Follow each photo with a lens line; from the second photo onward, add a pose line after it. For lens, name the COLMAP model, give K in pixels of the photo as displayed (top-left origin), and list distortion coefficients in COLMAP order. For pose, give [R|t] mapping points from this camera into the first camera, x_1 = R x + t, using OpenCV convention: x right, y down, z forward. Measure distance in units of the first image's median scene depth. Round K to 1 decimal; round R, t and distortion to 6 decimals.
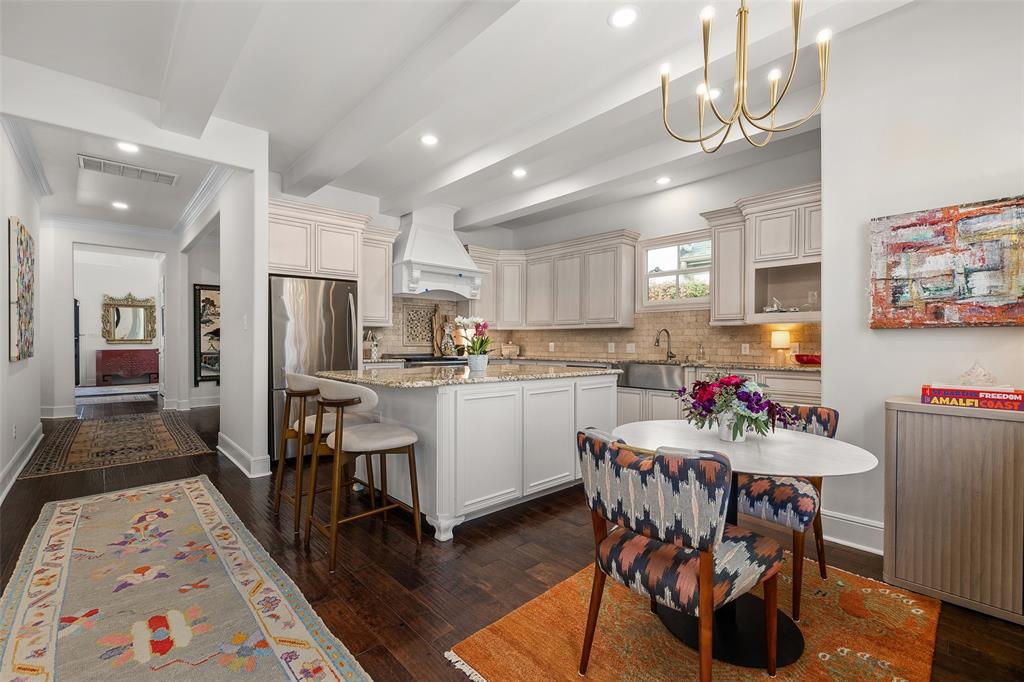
lens RADIAL K [[435.4, 0, 503.4], [0, 435.4, 343.4], [0, 0, 1]] dist [-0.002614, -0.000473]
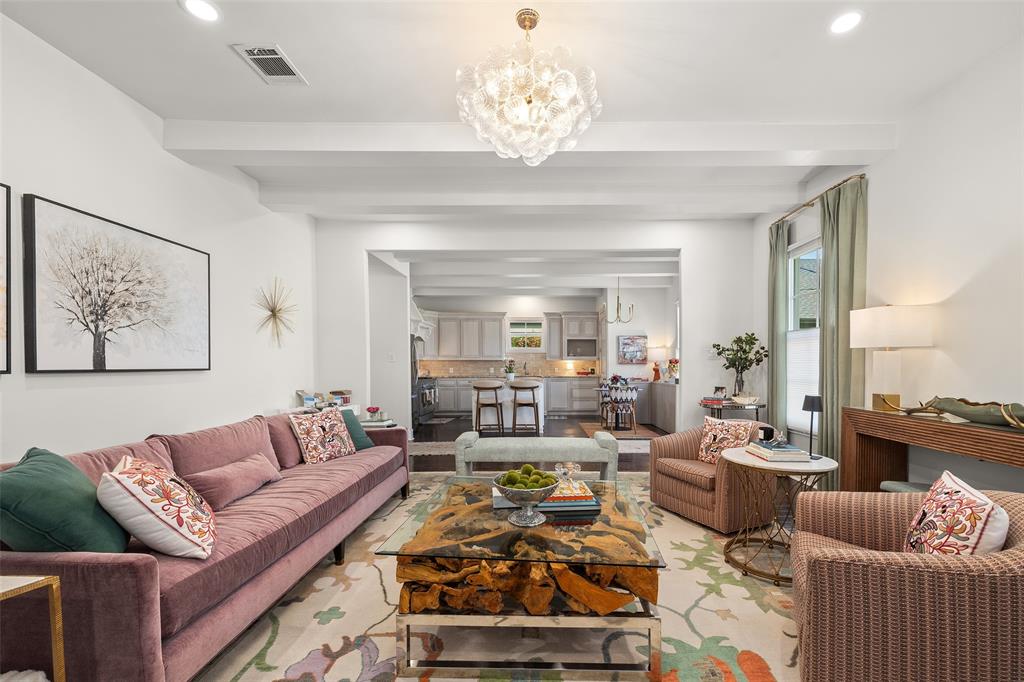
lens RADIAL K [[421.1, 0, 533.5], [0, 421.1, 366.2], [0, 0, 1]] dist [-0.000324, -0.000030]
pose [[0.687121, -0.001043, 0.726542, -2.640134], [0.001867, 0.999998, -0.000330, -0.015019], [-0.726540, 0.001583, 0.687122, -1.128588]]
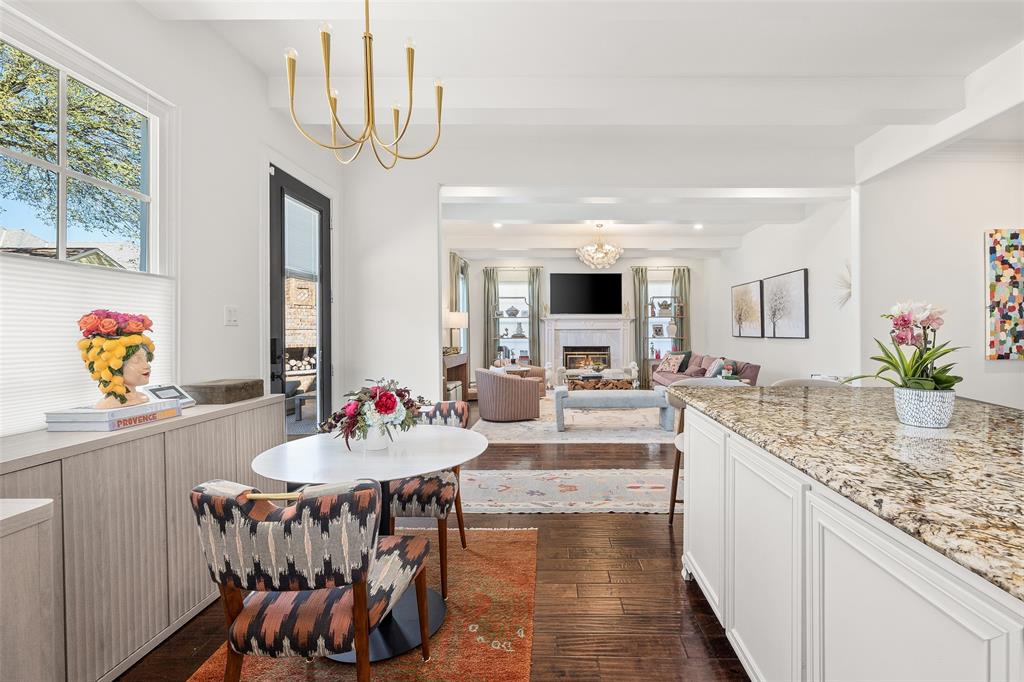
lens RADIAL K [[464.7, 0, 550.5], [0, 464.7, 333.6], [0, 0, 1]] dist [-0.000356, 0.000004]
pose [[-0.684038, 0.002774, -0.729441, 0.833361], [-0.002495, 0.999978, 0.006142, -0.048251], [0.729442, 0.006021, -0.684016, 1.637617]]
